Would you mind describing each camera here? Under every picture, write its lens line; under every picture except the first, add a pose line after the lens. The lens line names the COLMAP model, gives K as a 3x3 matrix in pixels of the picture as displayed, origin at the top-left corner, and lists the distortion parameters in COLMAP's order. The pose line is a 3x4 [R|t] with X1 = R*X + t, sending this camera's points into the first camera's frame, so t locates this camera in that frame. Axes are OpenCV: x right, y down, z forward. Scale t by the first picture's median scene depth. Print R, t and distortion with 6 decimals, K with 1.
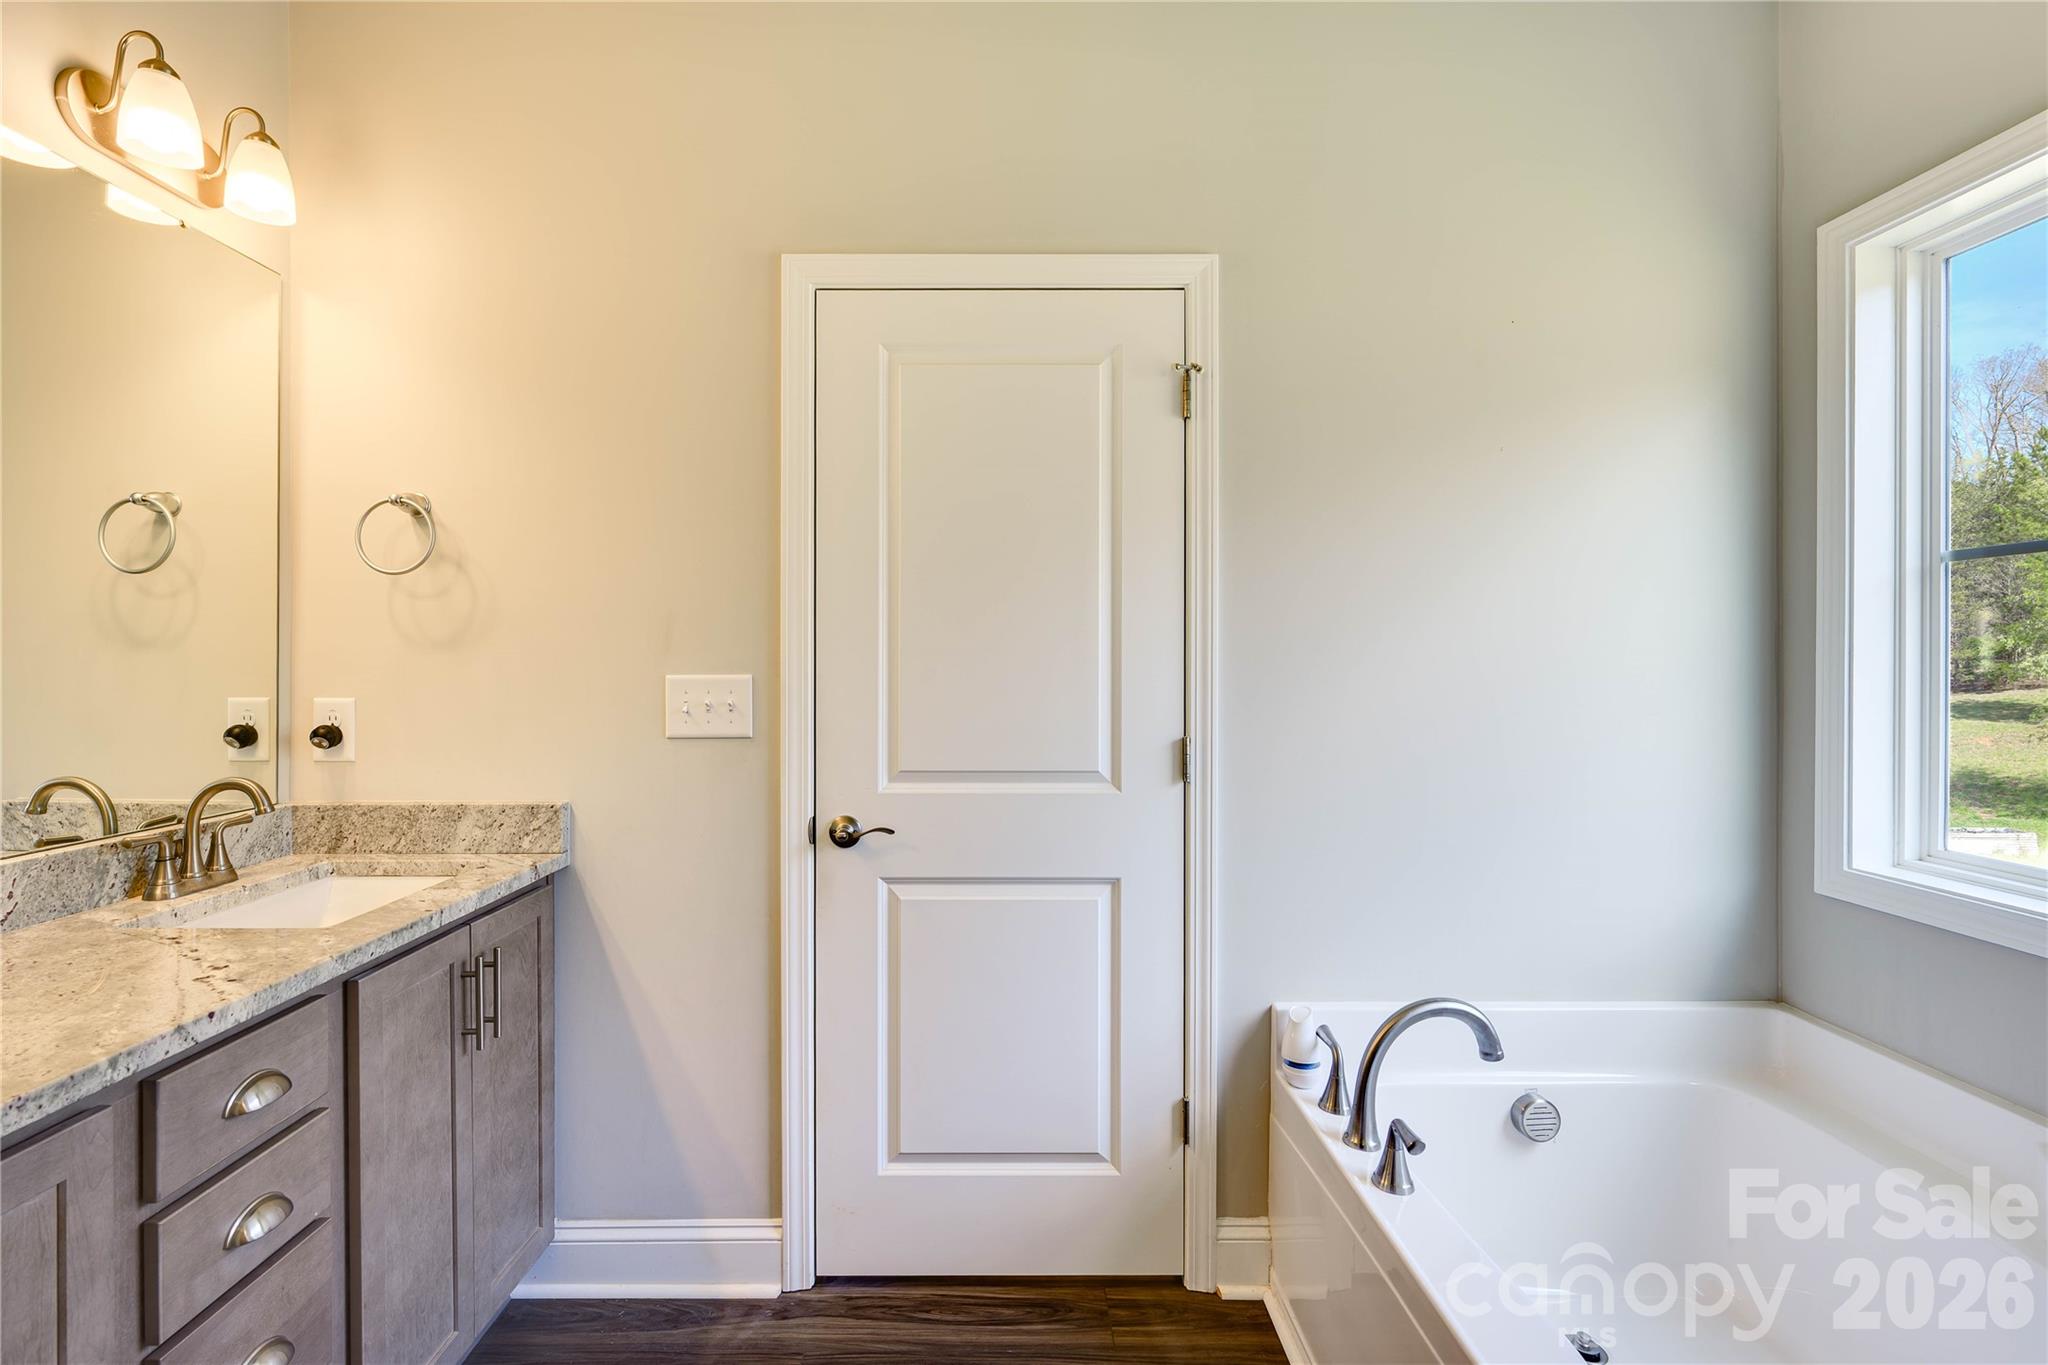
lens RADIAL K [[903.6, 0, 1016.0], [0, 903.6, 666.1], [0, 0, 1]] dist [-0.000627, 0.000147]
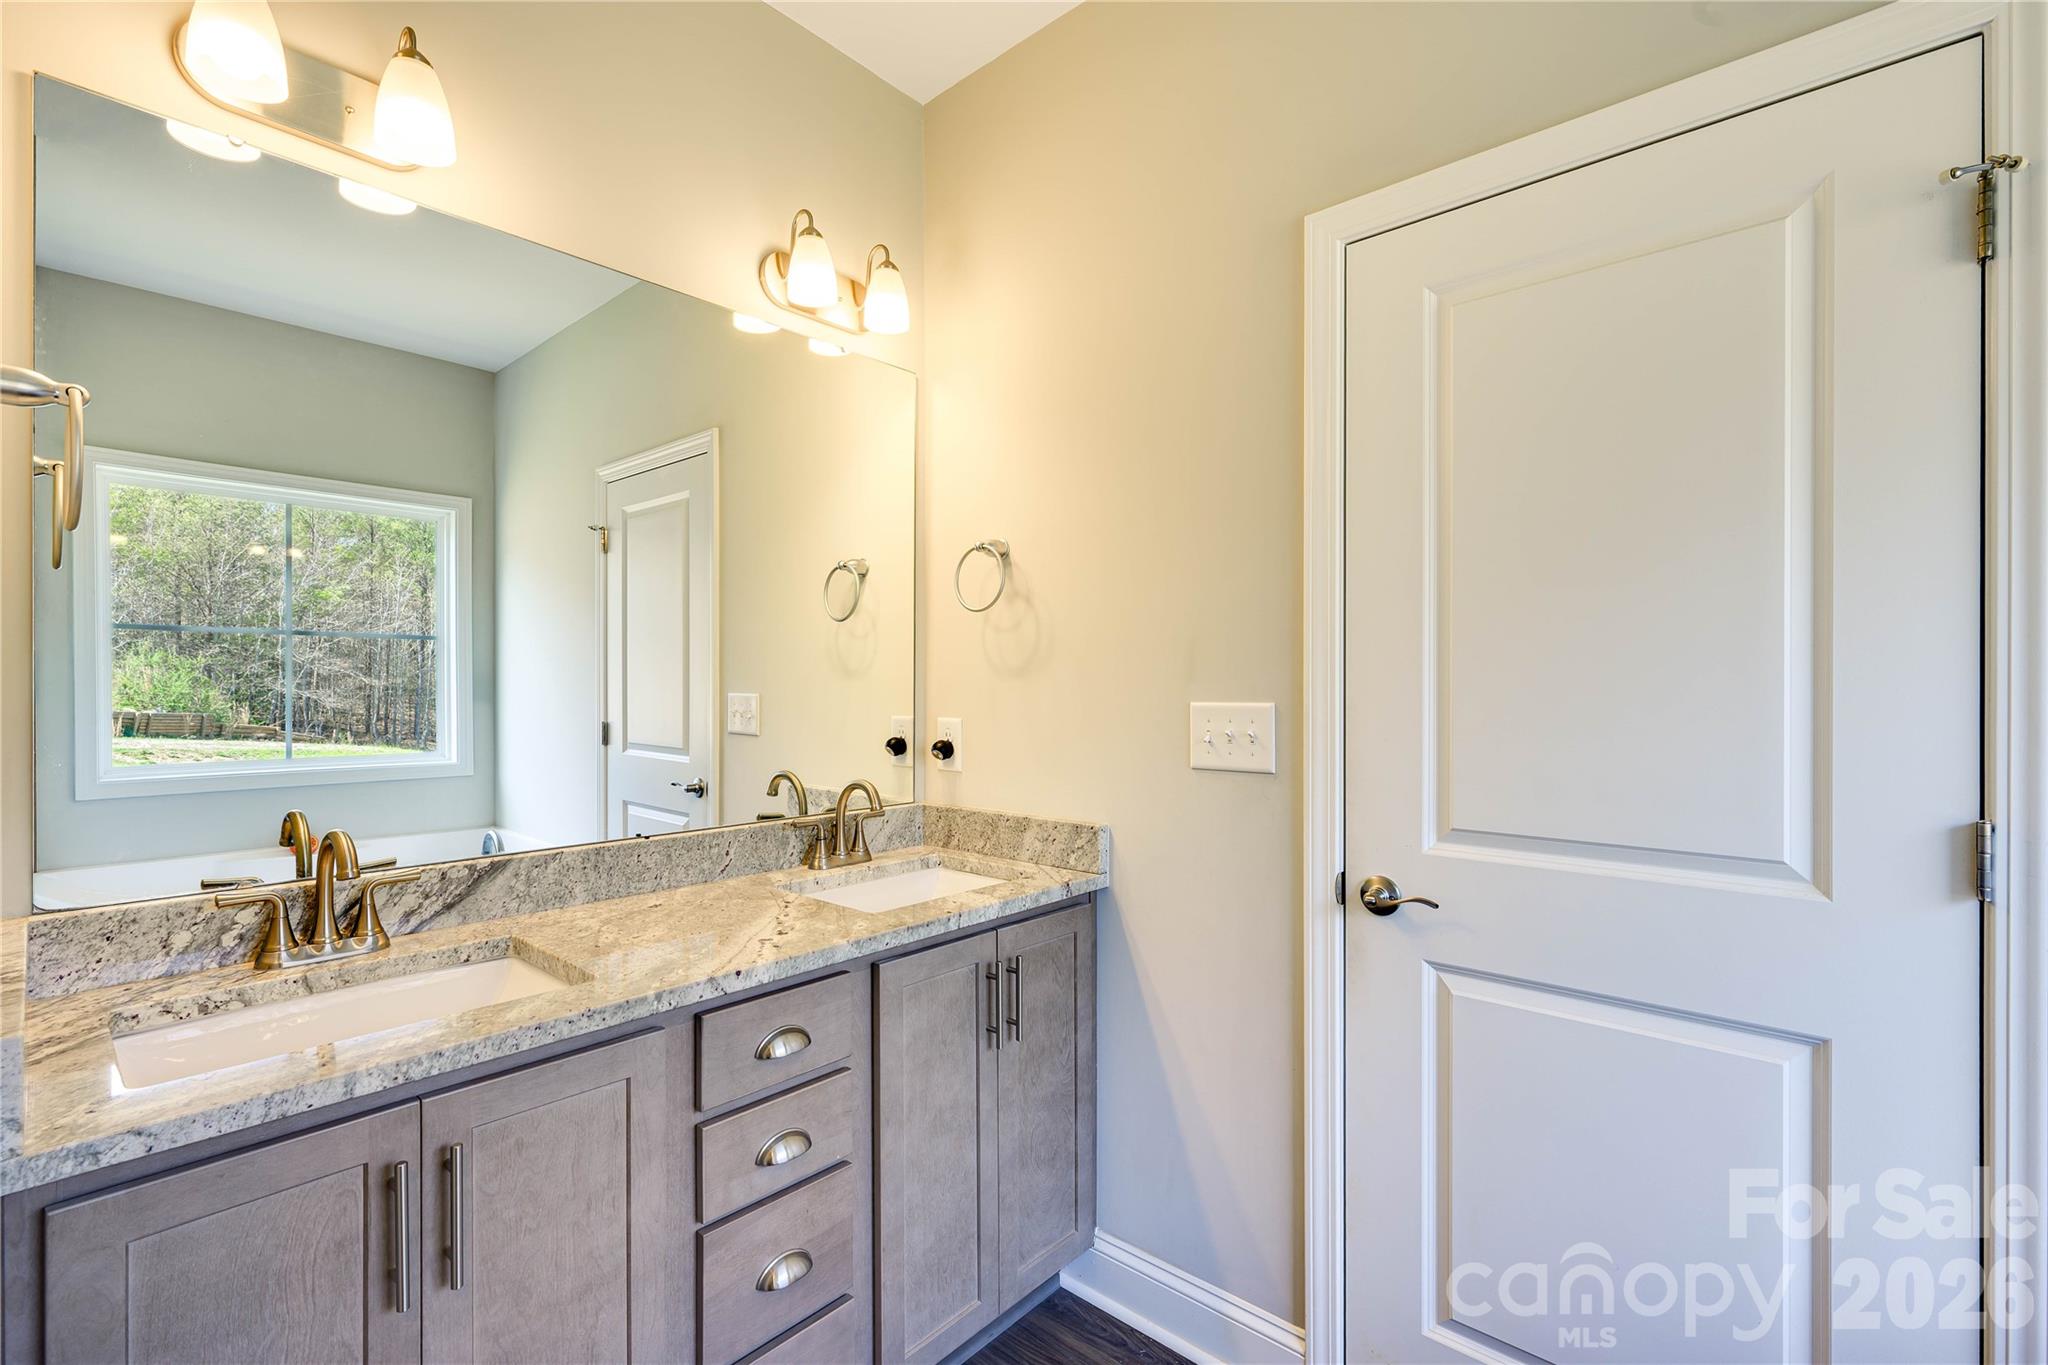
lens RADIAL K [[903.6, 0, 1028.4], [0, 903.6, 690.1], [0, 0, 1]] dist [-0.000627, 0.000147]
pose [[0.744900, 0.002926, -0.667170, 0.123541], [-0.004500, 0.999990, -0.000639, -0.001290], [0.667161, 0.003479, 0.744905, 0.183088]]
